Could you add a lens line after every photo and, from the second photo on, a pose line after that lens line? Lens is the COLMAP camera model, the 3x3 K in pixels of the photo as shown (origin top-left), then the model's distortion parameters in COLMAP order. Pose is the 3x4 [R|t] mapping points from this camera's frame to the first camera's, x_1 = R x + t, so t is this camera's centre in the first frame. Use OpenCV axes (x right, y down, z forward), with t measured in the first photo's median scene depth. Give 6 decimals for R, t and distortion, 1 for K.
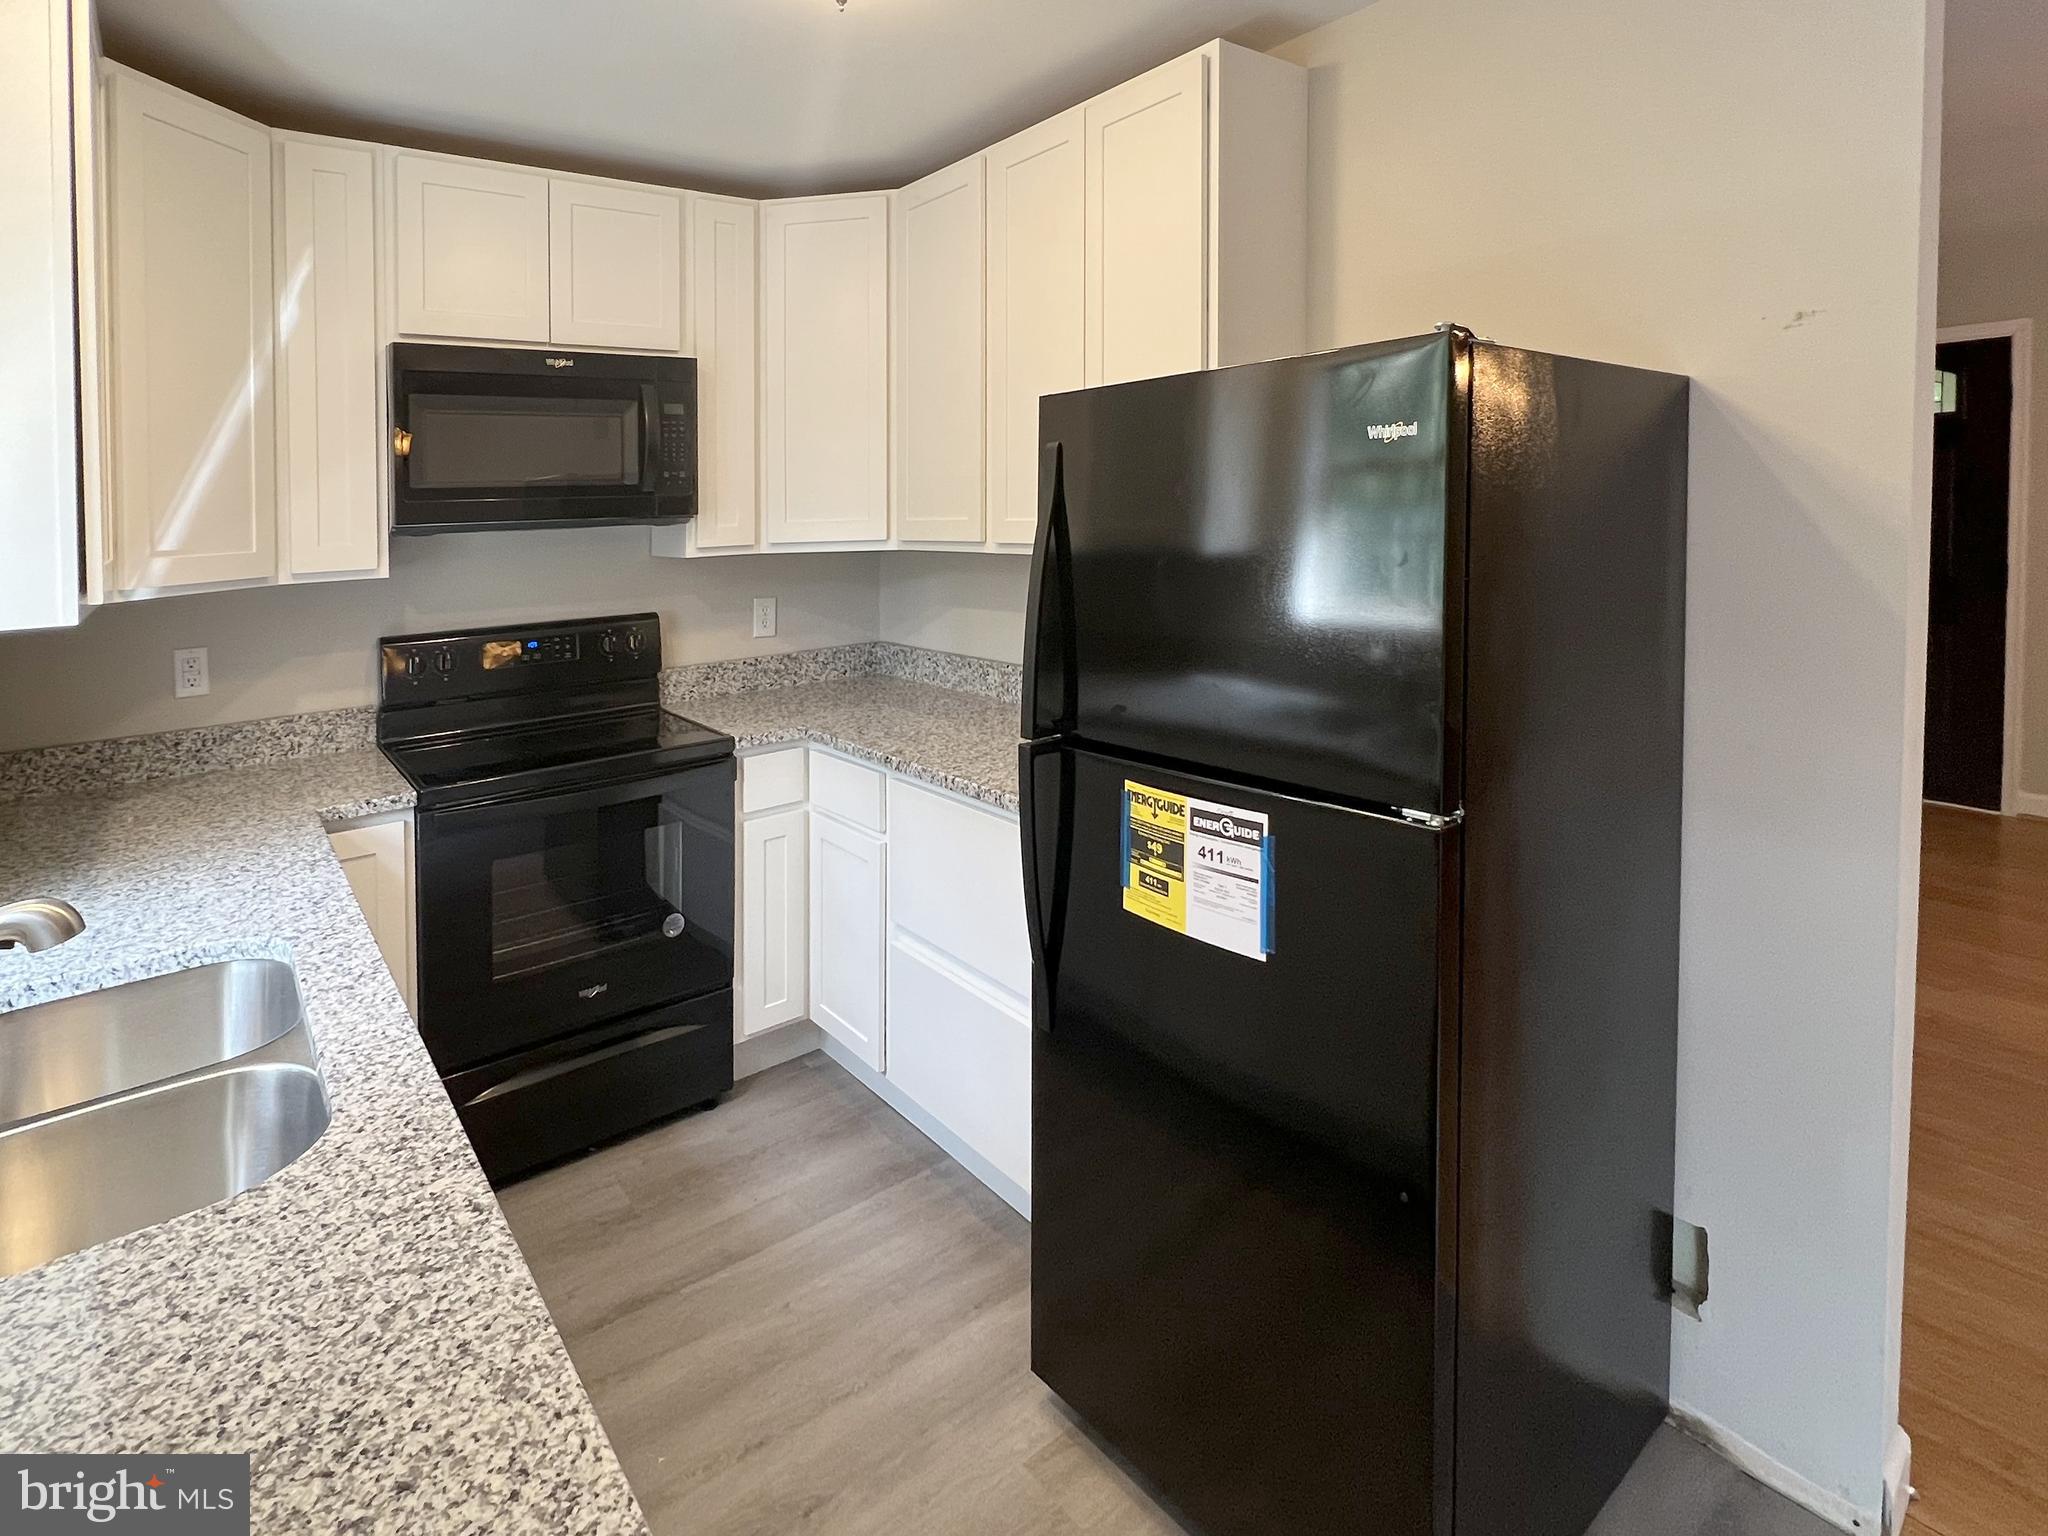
lens RADIAL K [[1134.7, 0, 1099.9], [0, 1134.7, 717.1], [0, 0, 1]] dist [-0.000622, 0.000046]
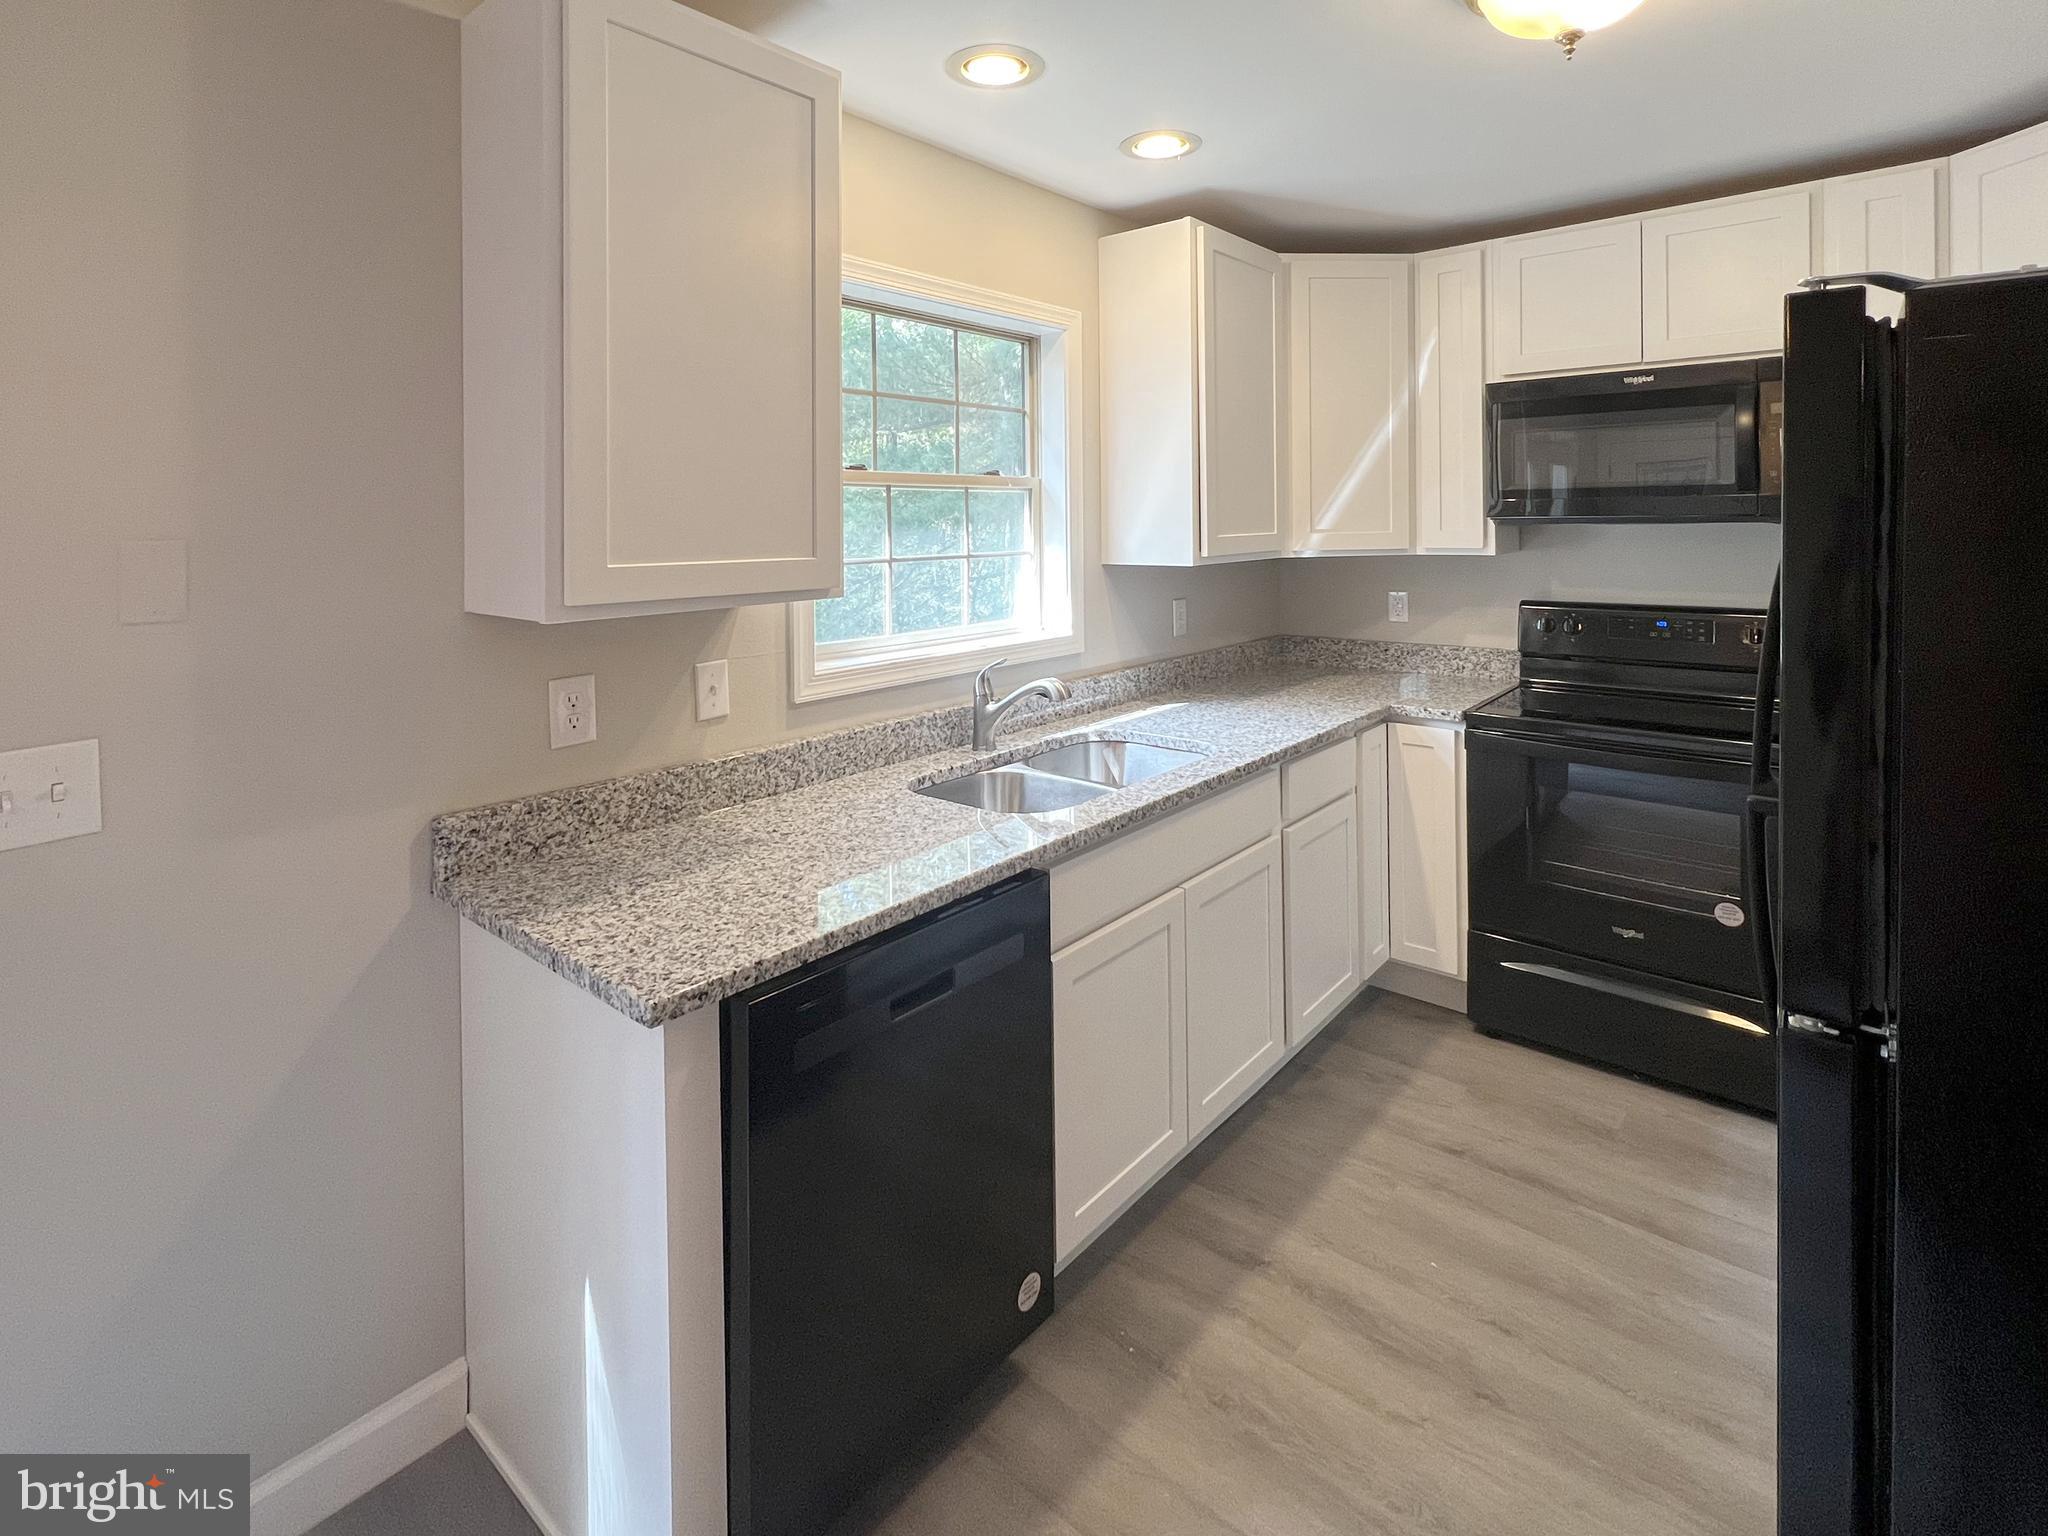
lens RADIAL K [[979.6, 0, 1024.0], [0, 979.6, 768.0], [0, 0, 1]] dist [0.000514, -0.000232]
pose [[0.207853, 0.271854, -0.939624, 0.482569], [-0.179273, 0.954919, 0.236623, -0.059947], [0.961592, 0.119267, 0.247219, 0.201903]]
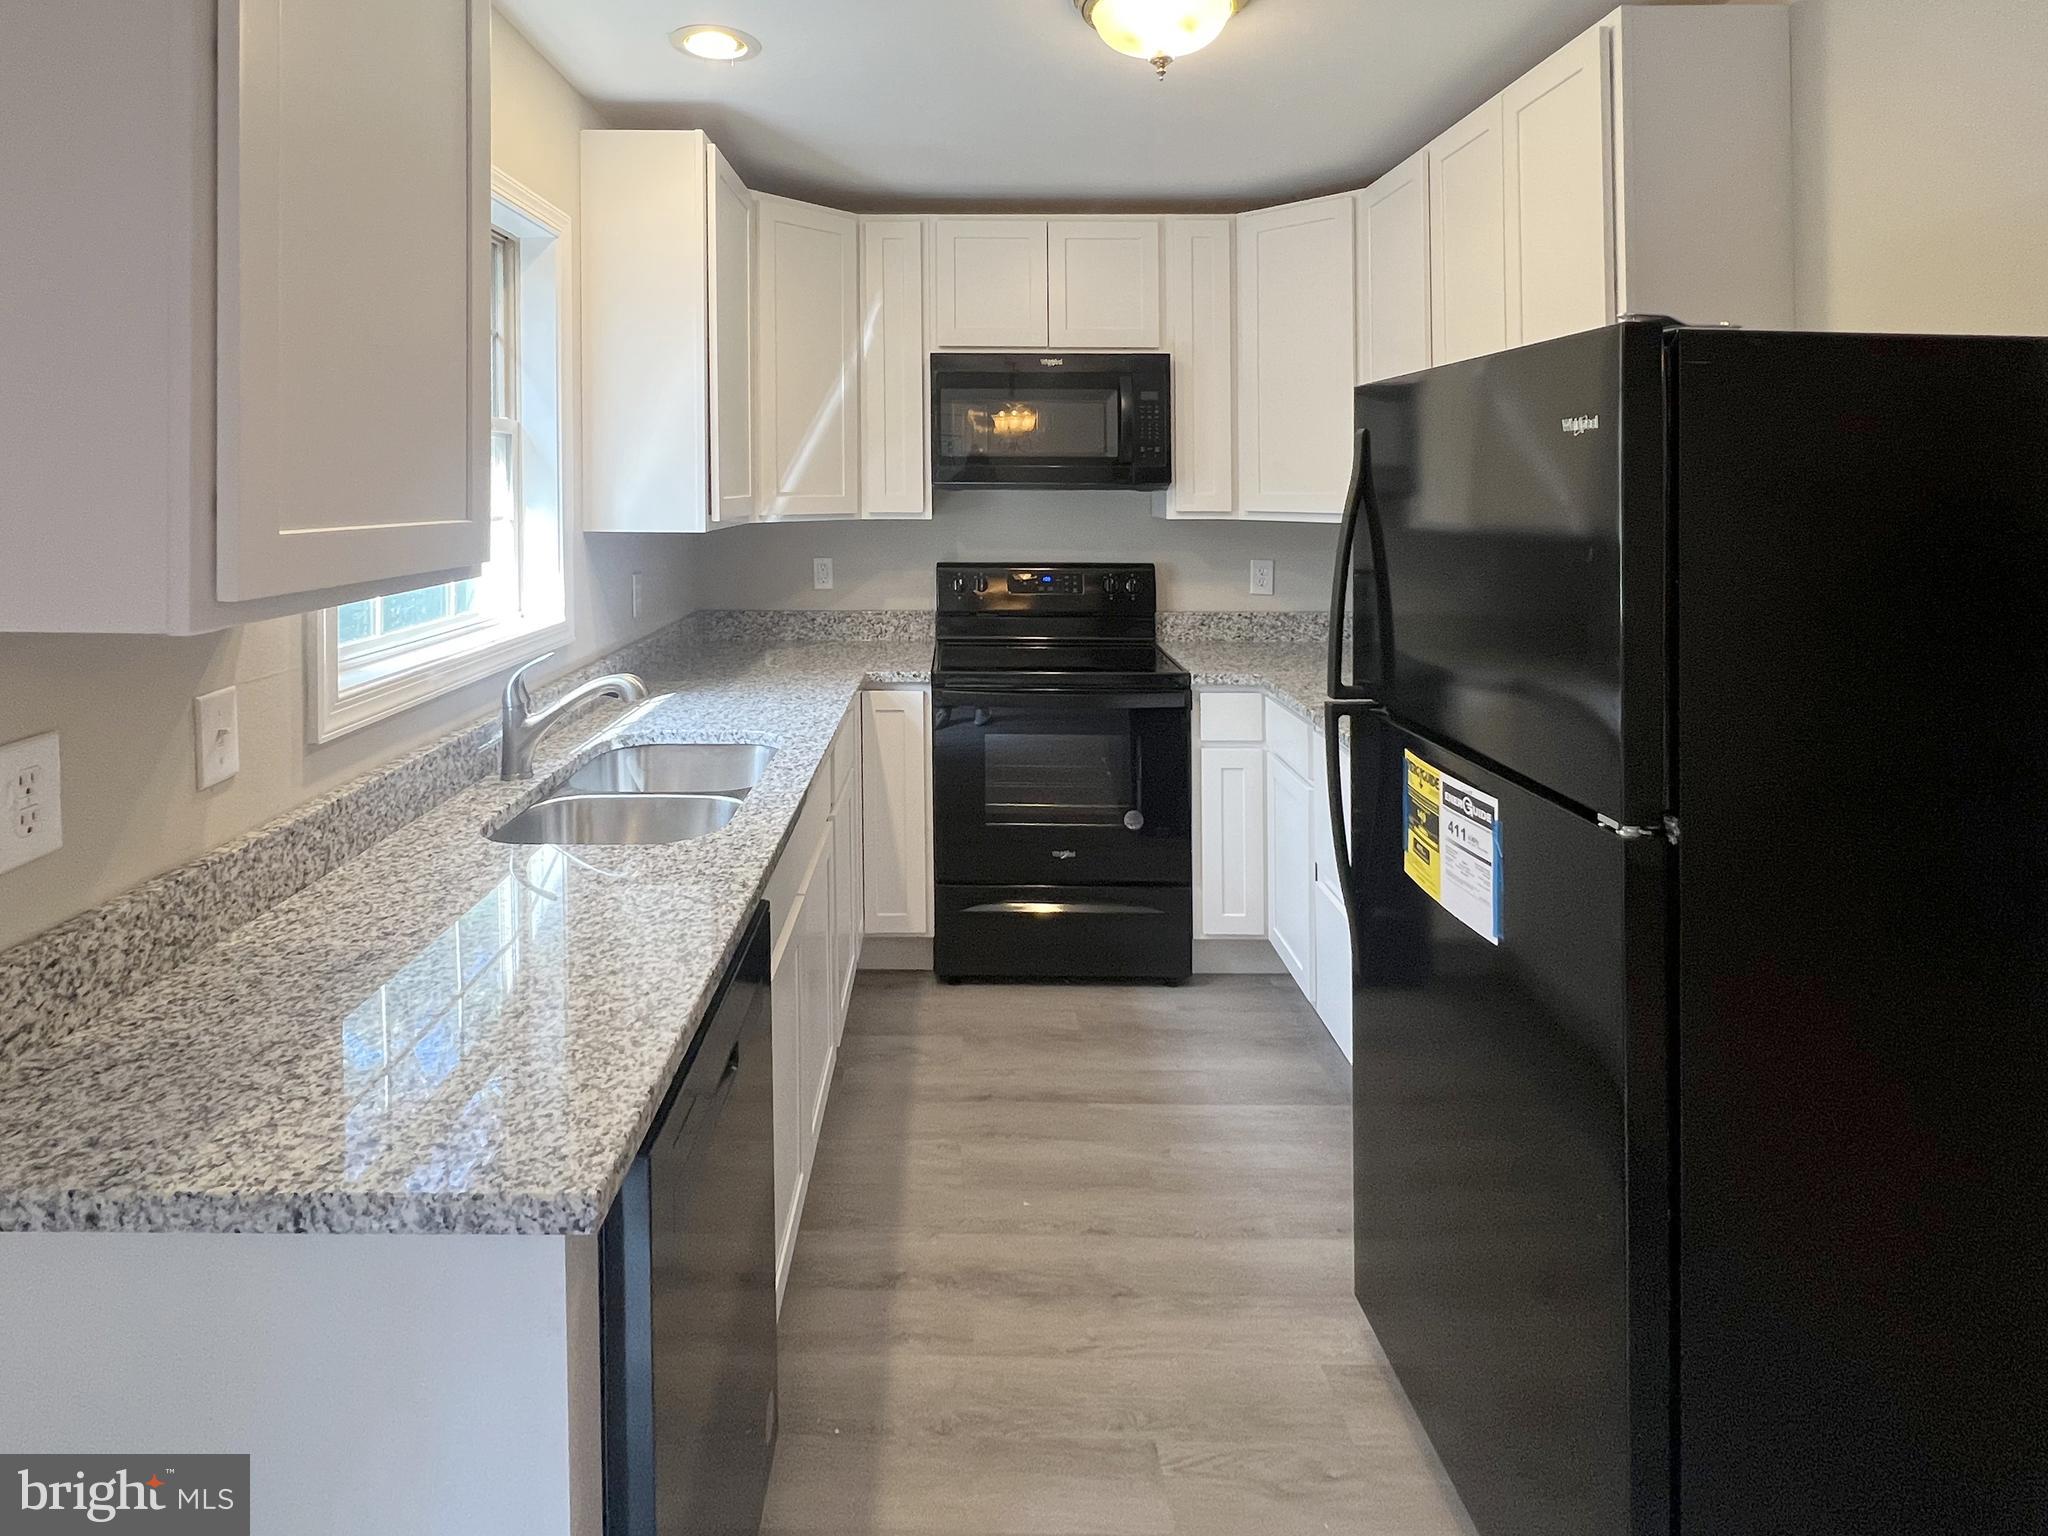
lens RADIAL K [[1077.5, 0, 1020.3], [0, 1077.5, 737.2], [0, 0, 1]] dist [-0.002318, -0.000106]
pose [[0.801390, 0.173985, -0.572279, 0.310201], [-0.143898, 0.984740, 0.097876, -0.002245], [0.580575, 0.003913, 0.814198, -0.036640]]
